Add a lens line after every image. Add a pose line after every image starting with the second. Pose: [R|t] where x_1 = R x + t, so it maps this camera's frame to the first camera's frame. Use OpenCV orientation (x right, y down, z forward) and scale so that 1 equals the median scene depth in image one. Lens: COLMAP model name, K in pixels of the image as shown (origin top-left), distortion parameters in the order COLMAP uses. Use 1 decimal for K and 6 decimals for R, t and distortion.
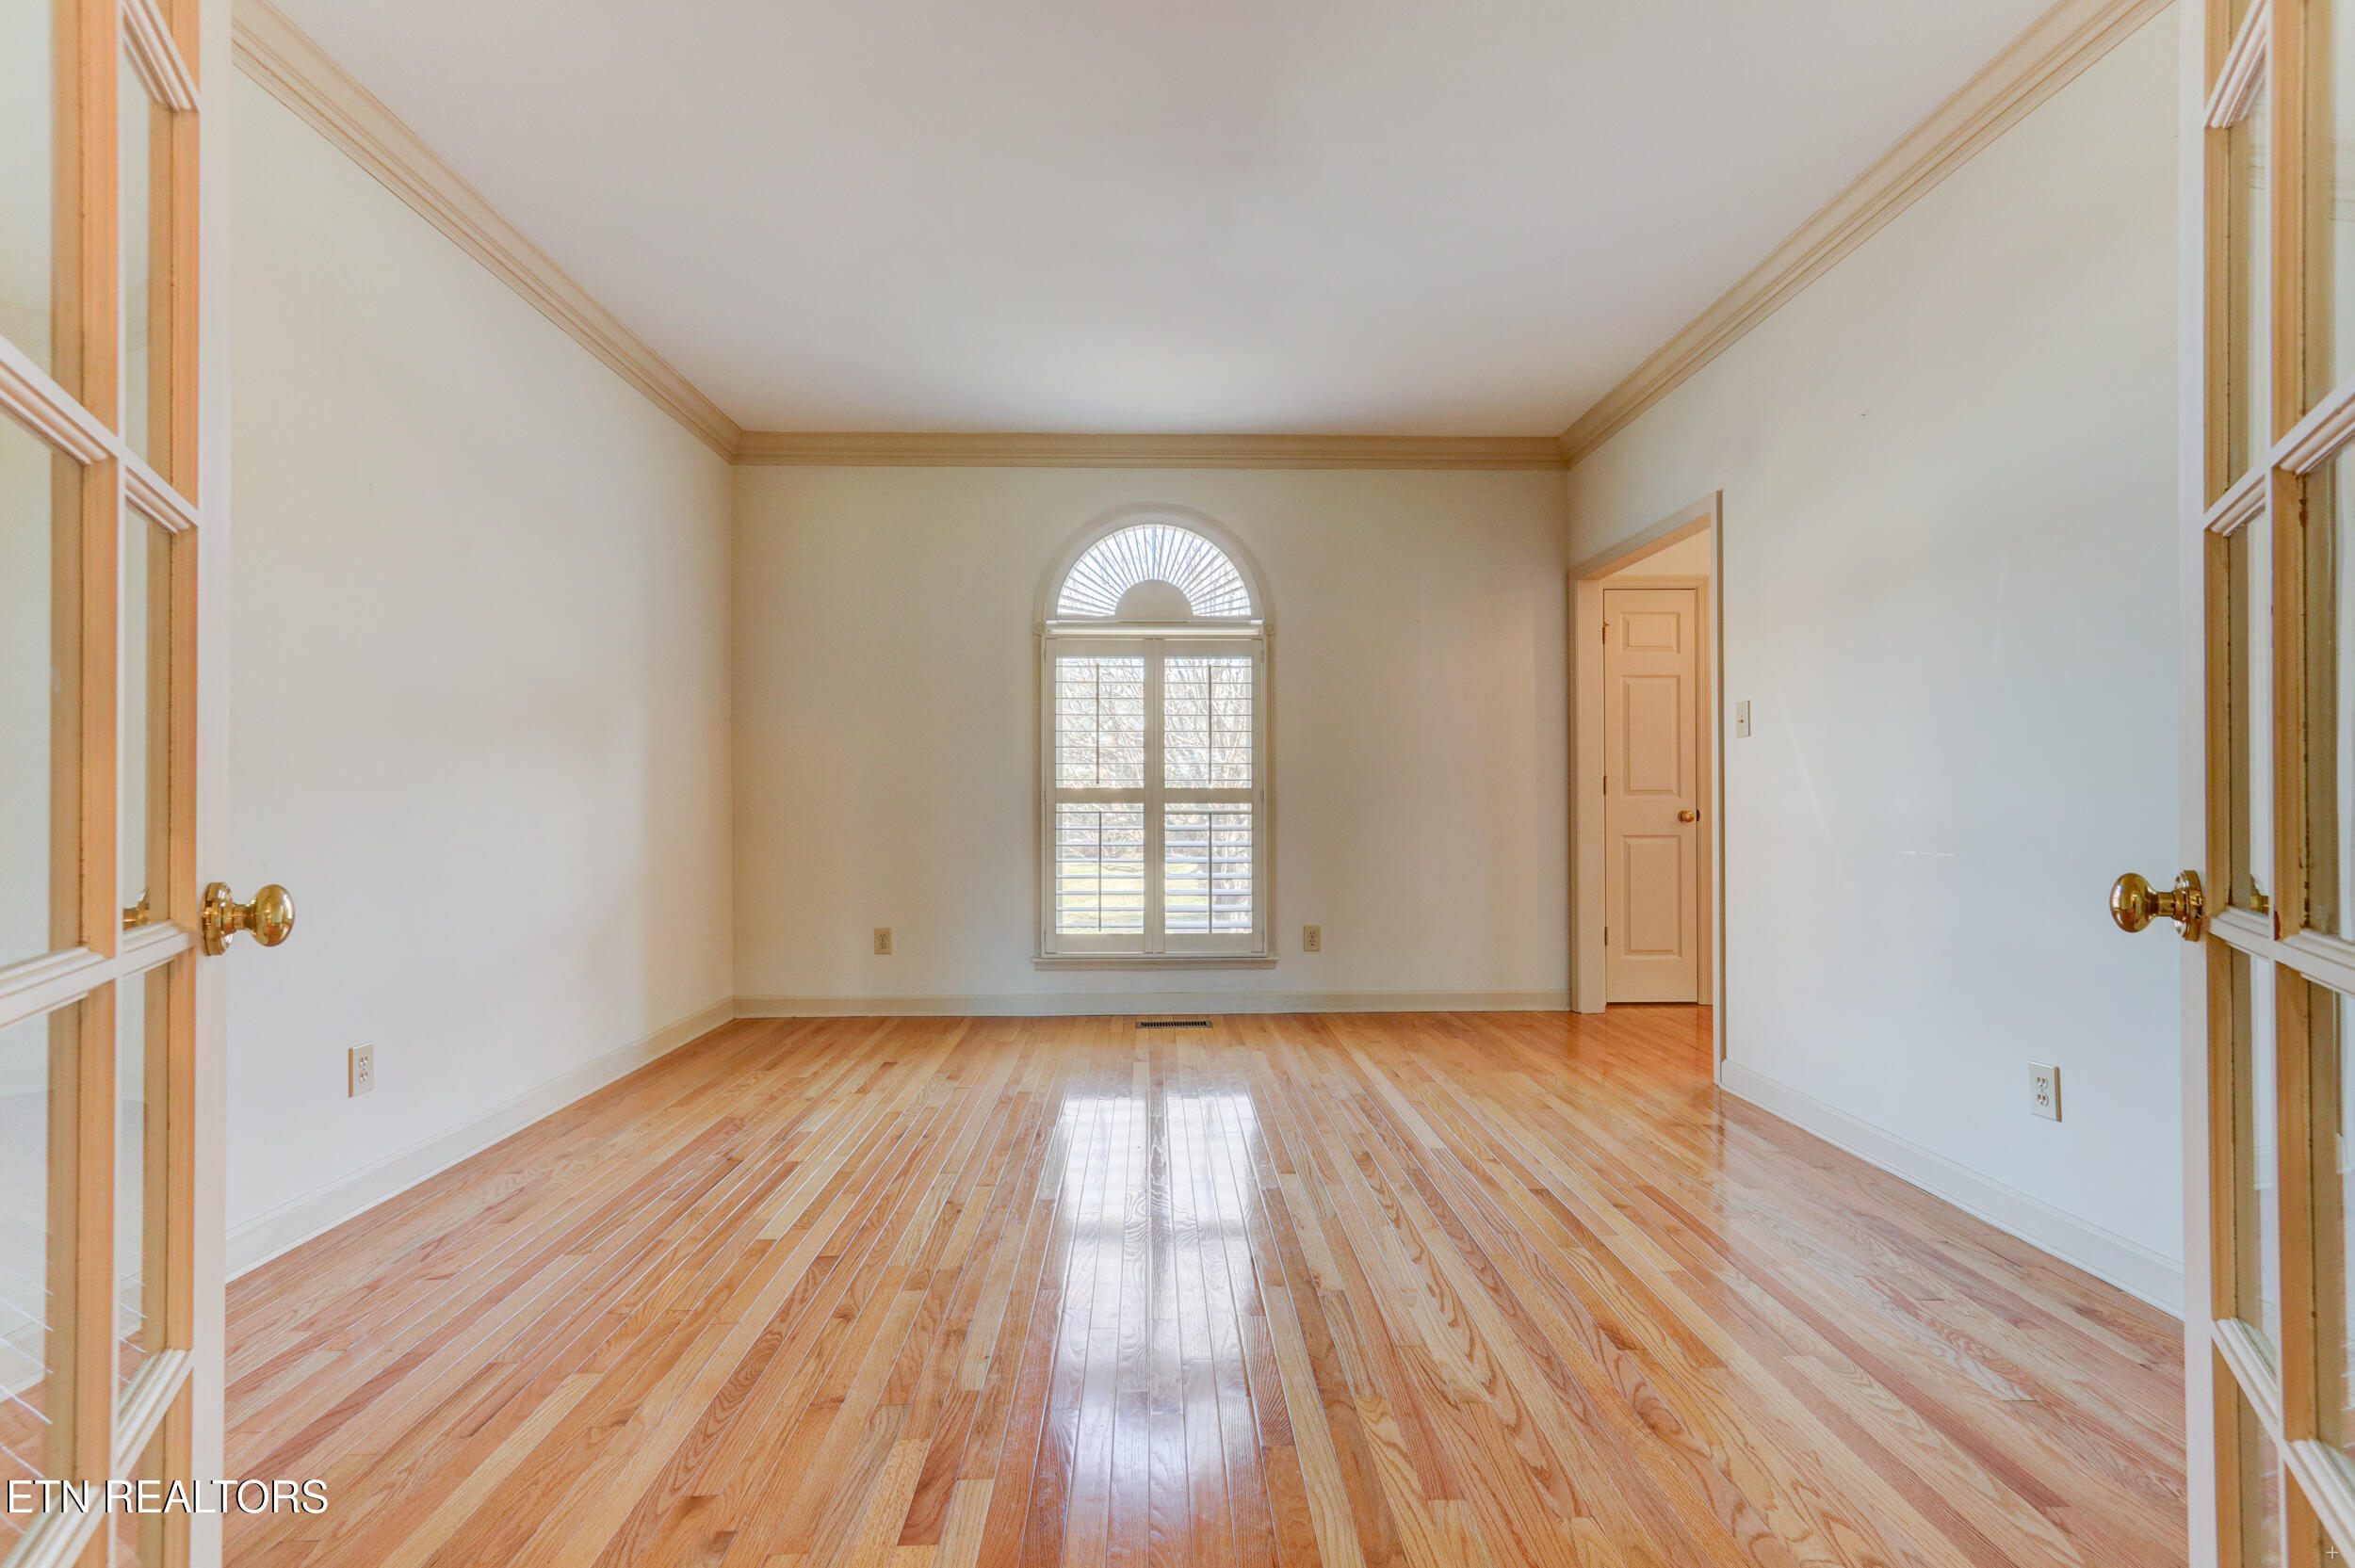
lens RADIAL K [[1090.0, 0, 1193.9], [0, 1090.0, 795.7], [0, 0, 1]] dist [0.011132, 0.000154]
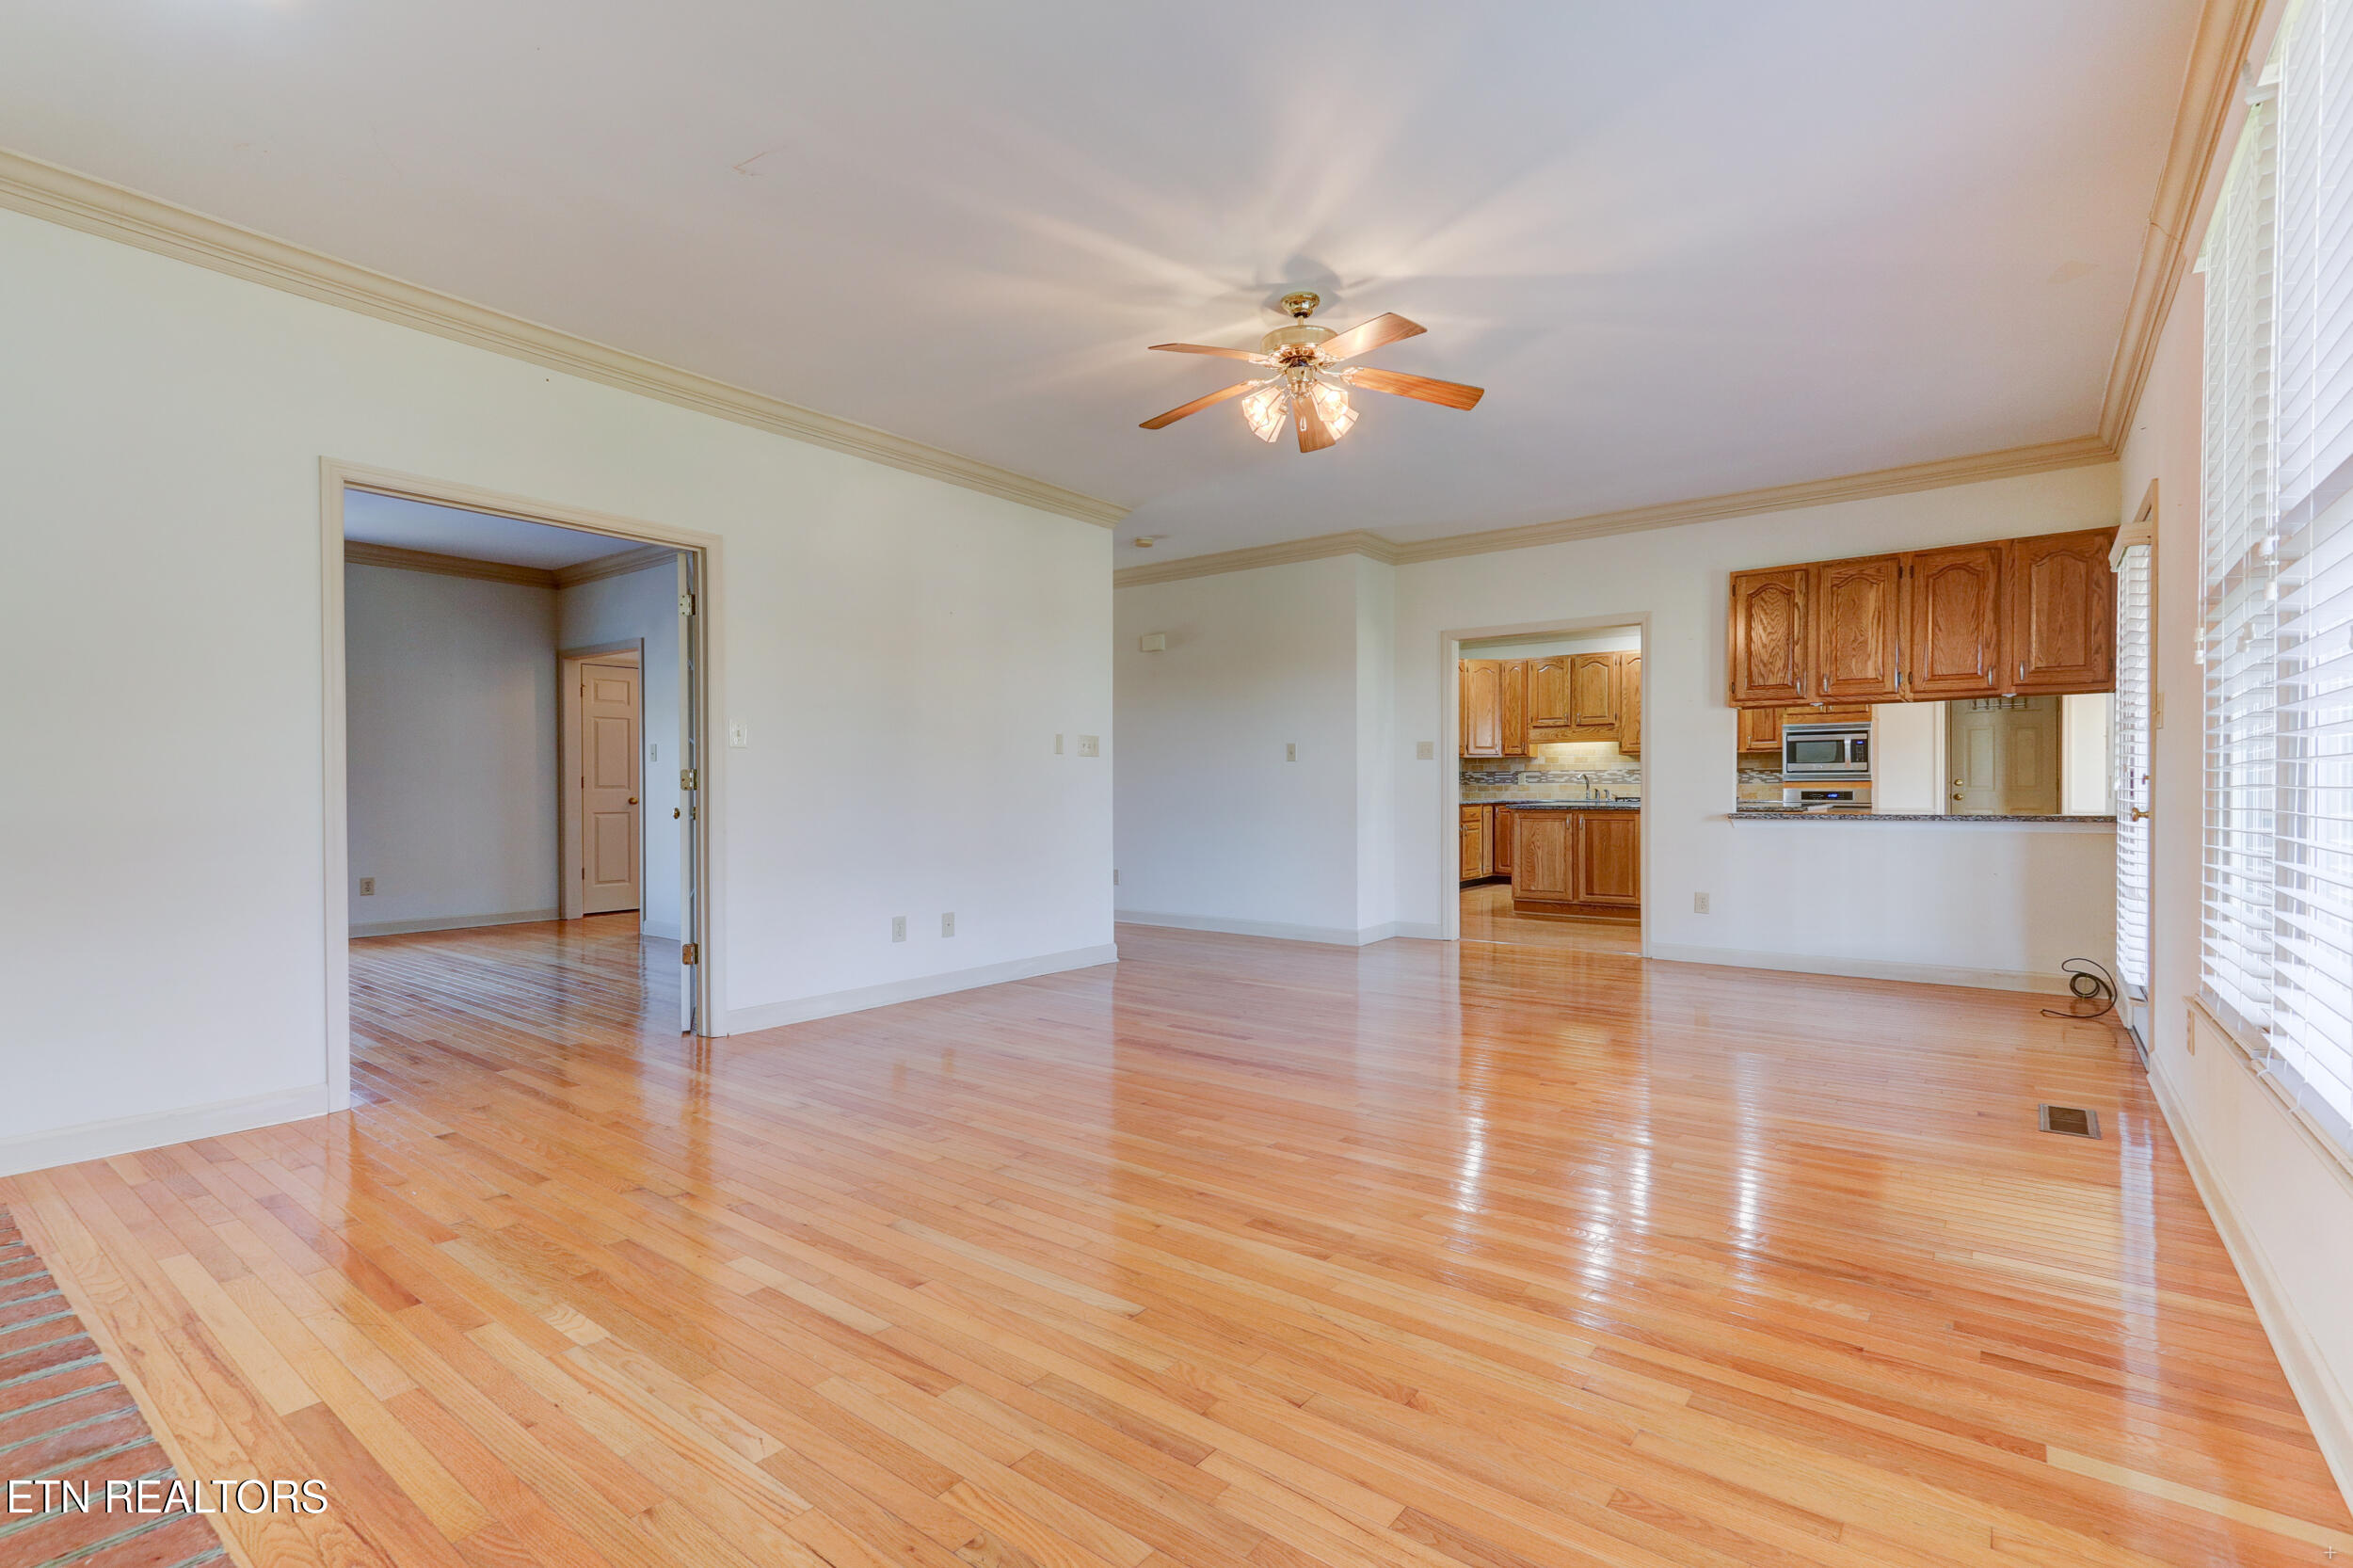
lens RADIAL K [[1089.2, 0, 1186.7], [0, 1089.2, 789.2], [0, 0, 1]] dist [0.011132, 0.000154]
pose [[0.657170, -0.000926, 0.753742, -0.281540], [-0.005178, 0.999970, 0.005743, -0.013686], [-0.753725, -0.007676, 0.657146, -0.809515]]
